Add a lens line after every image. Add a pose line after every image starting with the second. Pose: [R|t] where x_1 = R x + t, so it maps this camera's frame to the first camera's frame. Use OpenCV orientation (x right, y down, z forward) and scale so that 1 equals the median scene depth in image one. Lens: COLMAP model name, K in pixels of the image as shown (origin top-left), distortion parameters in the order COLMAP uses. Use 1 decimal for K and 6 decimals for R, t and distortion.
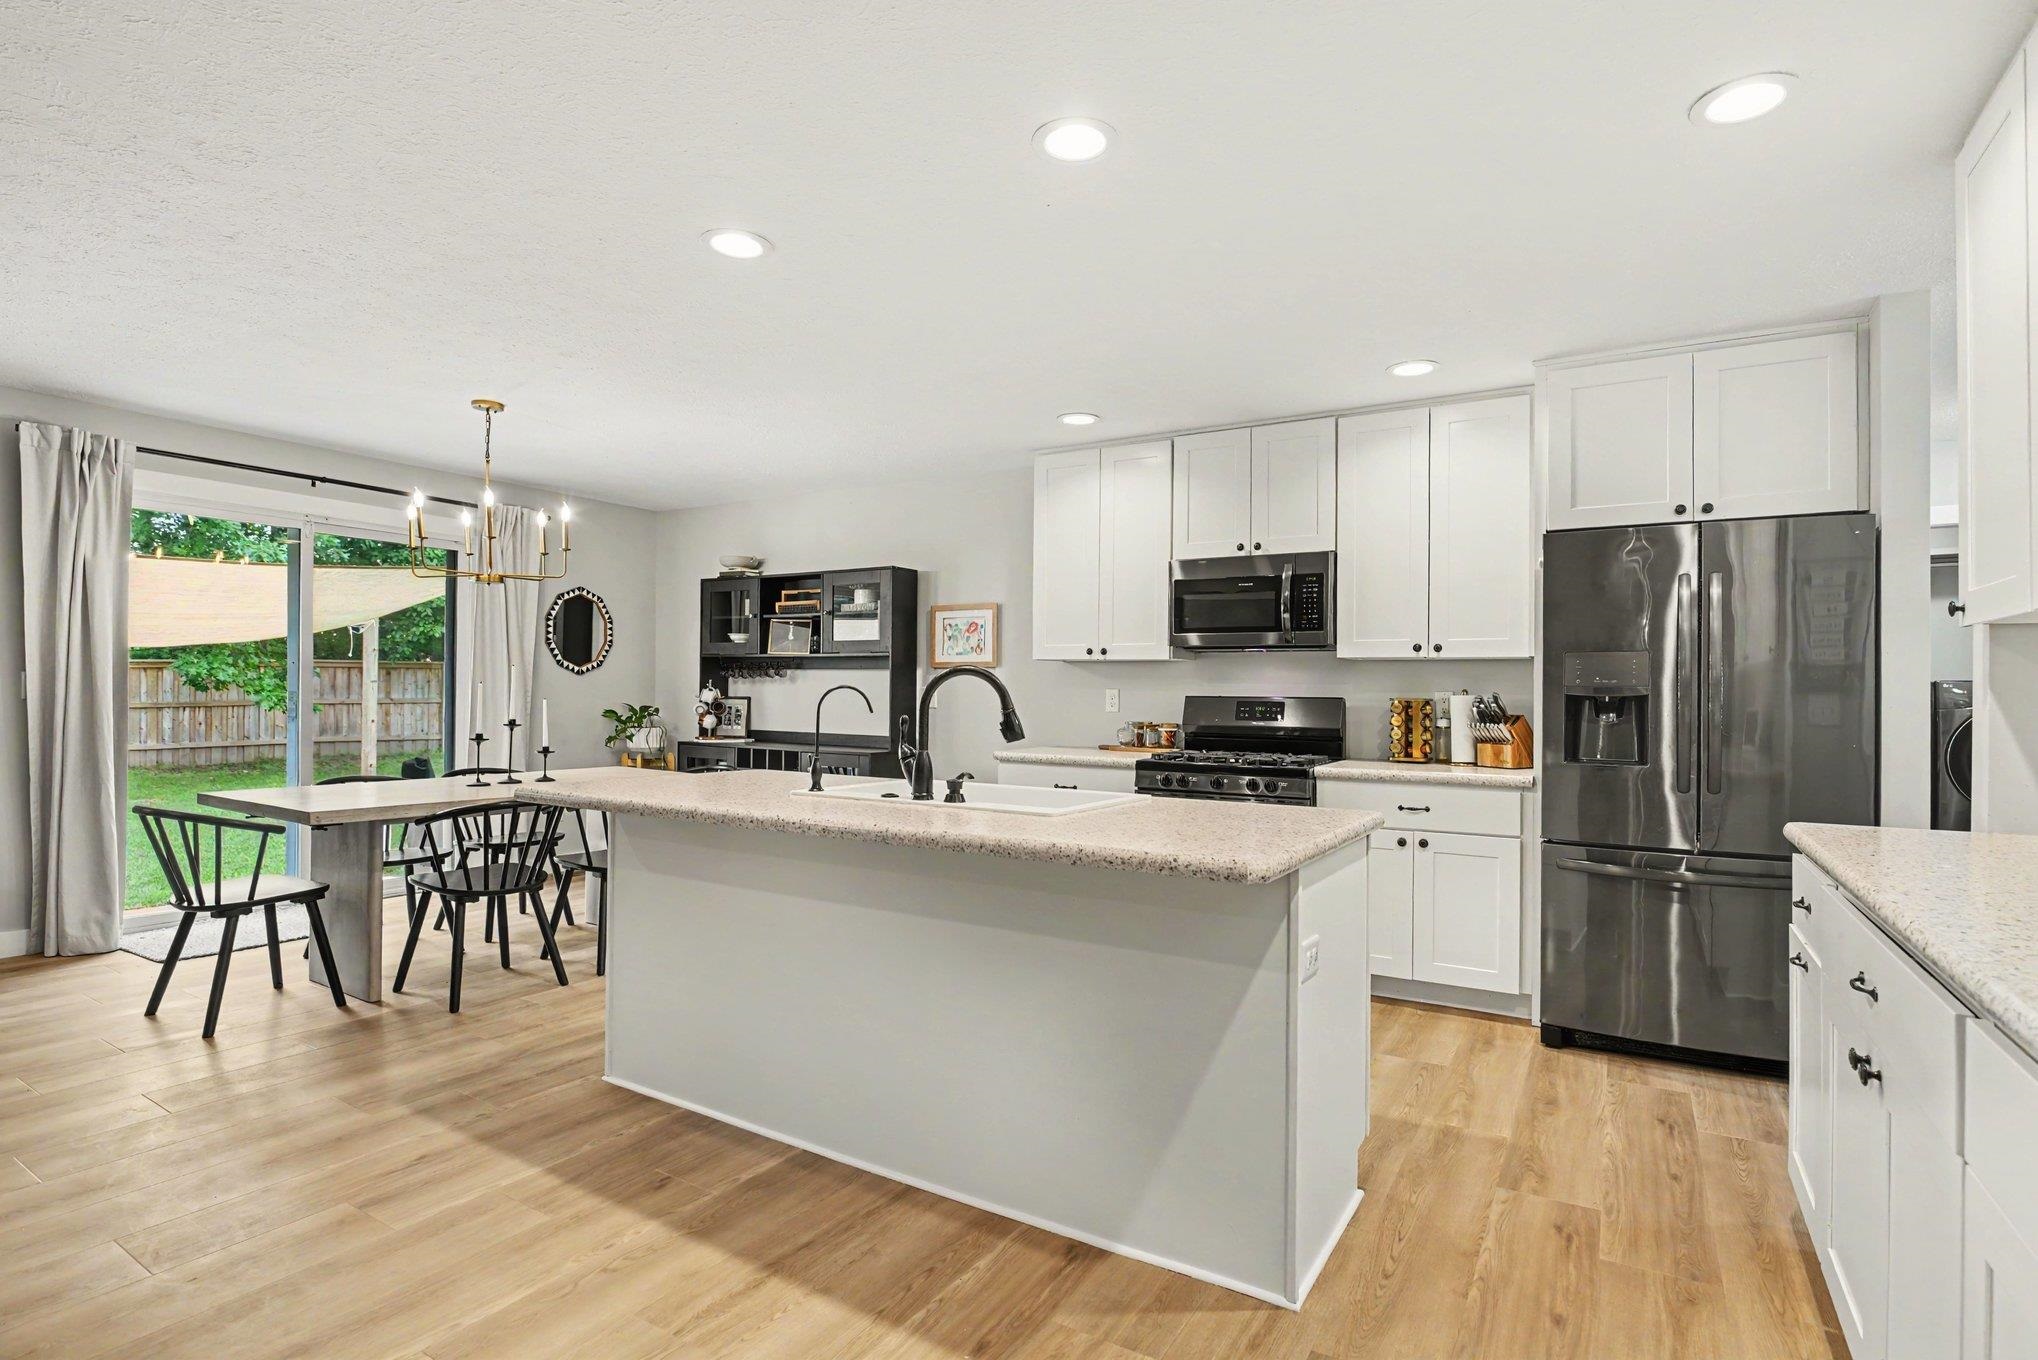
lens RADIAL K [[1002.4, 0, 1032.5], [0, 1002.4, 682.3], [0, 0, 1]] dist [-0.028412, -0.001857]
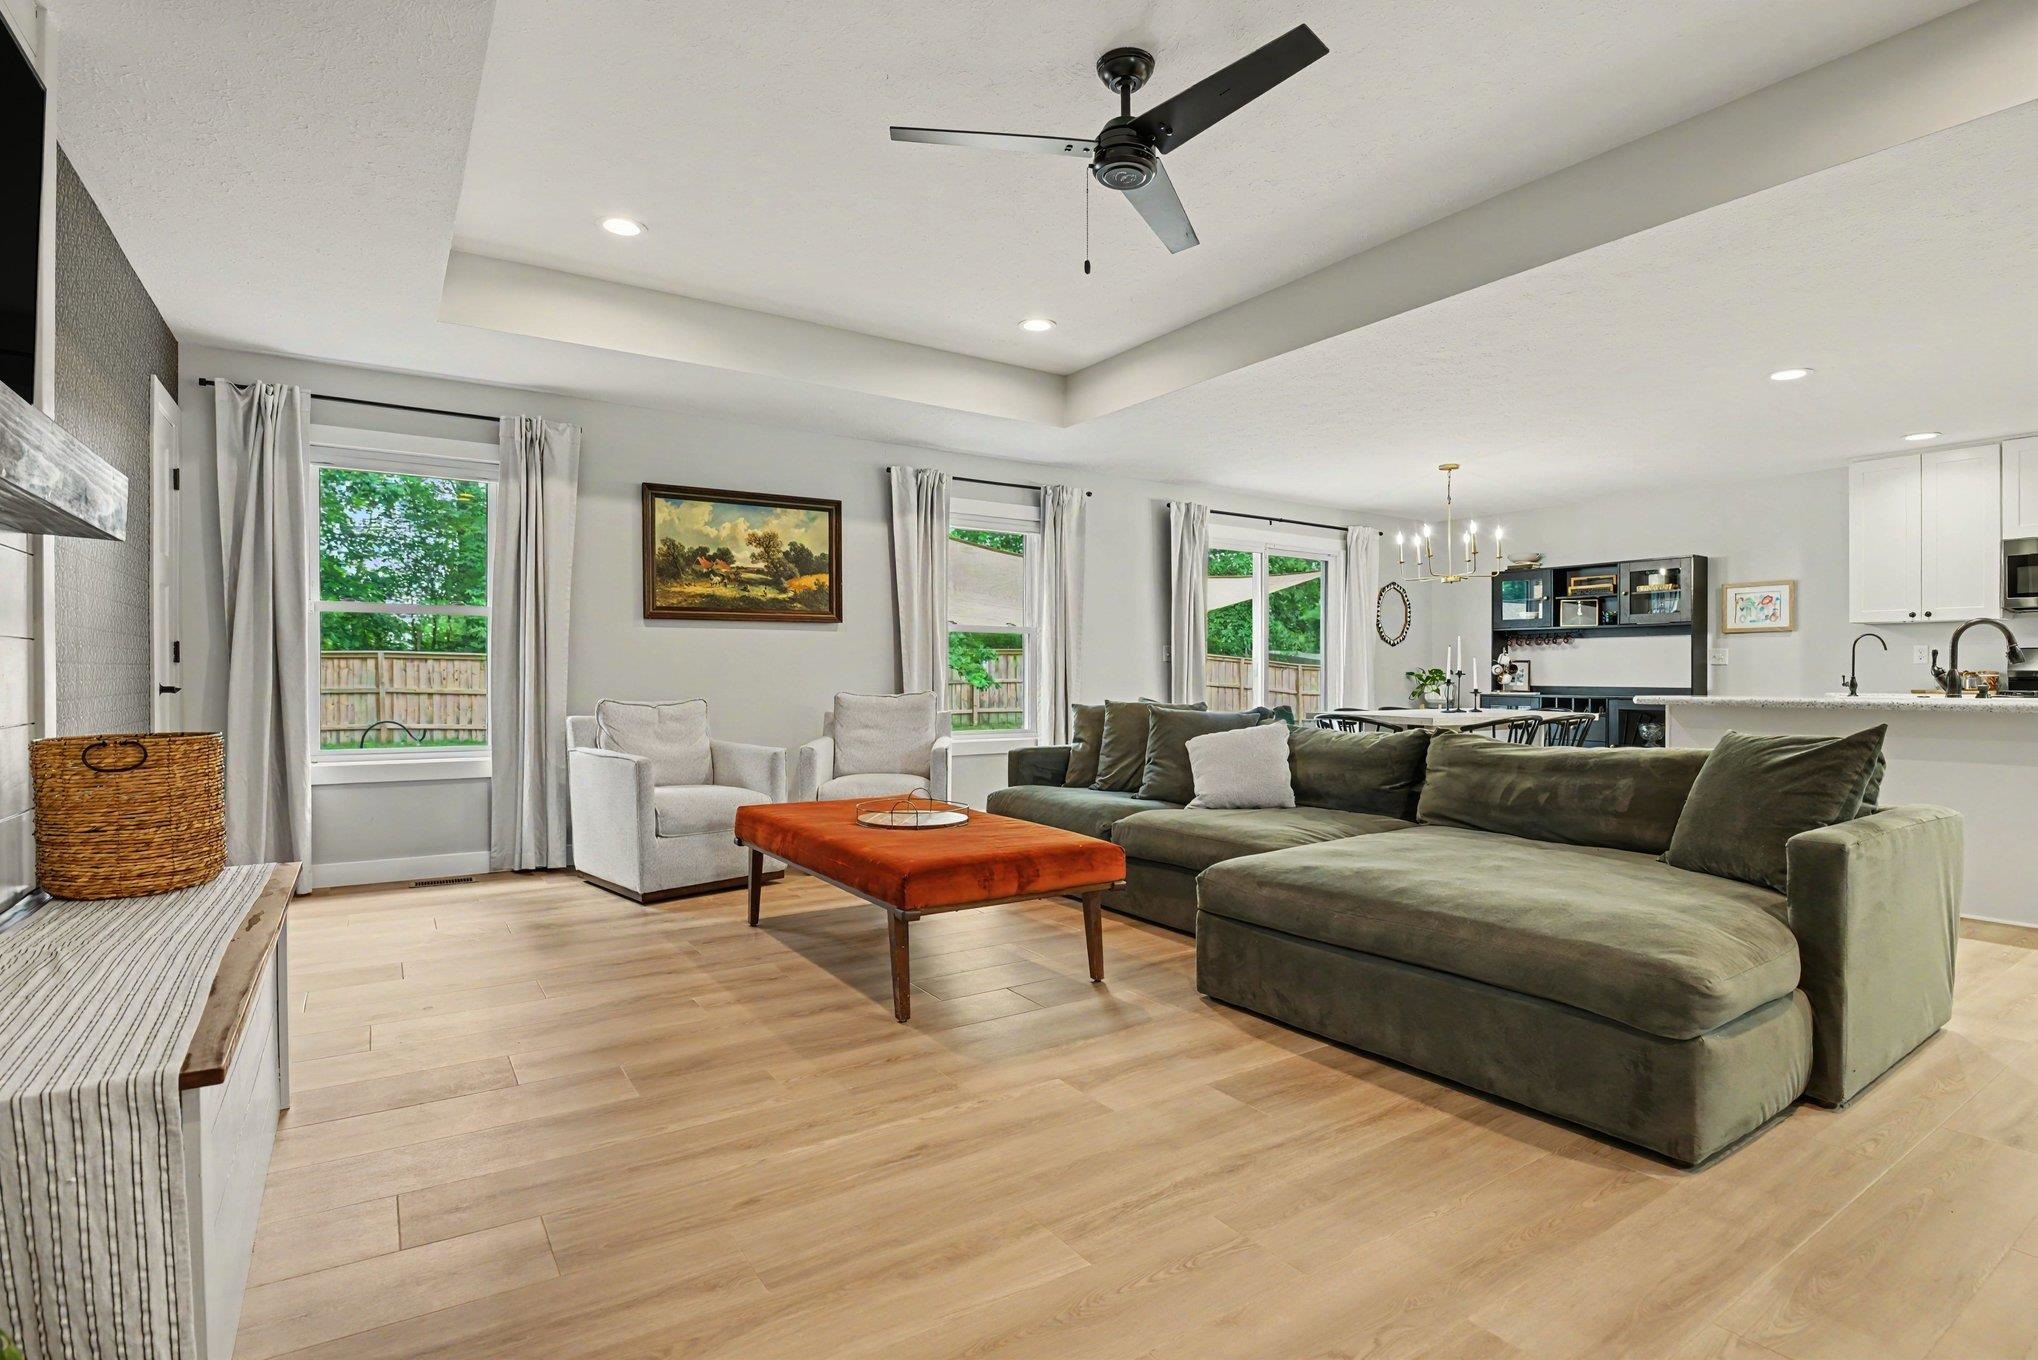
lens RADIAL K [[1002.4, 0, 1005.8], [0, 1002.4, 693.8], [0, 0, 1]] dist [-0.028412, -0.001857]
pose [[0.897435, -0.001369, -0.441144, -0.458097], [0.012667, 0.999663, 0.022667, 0.028052], [0.440964, -0.025930, 0.897150, -0.660131]]
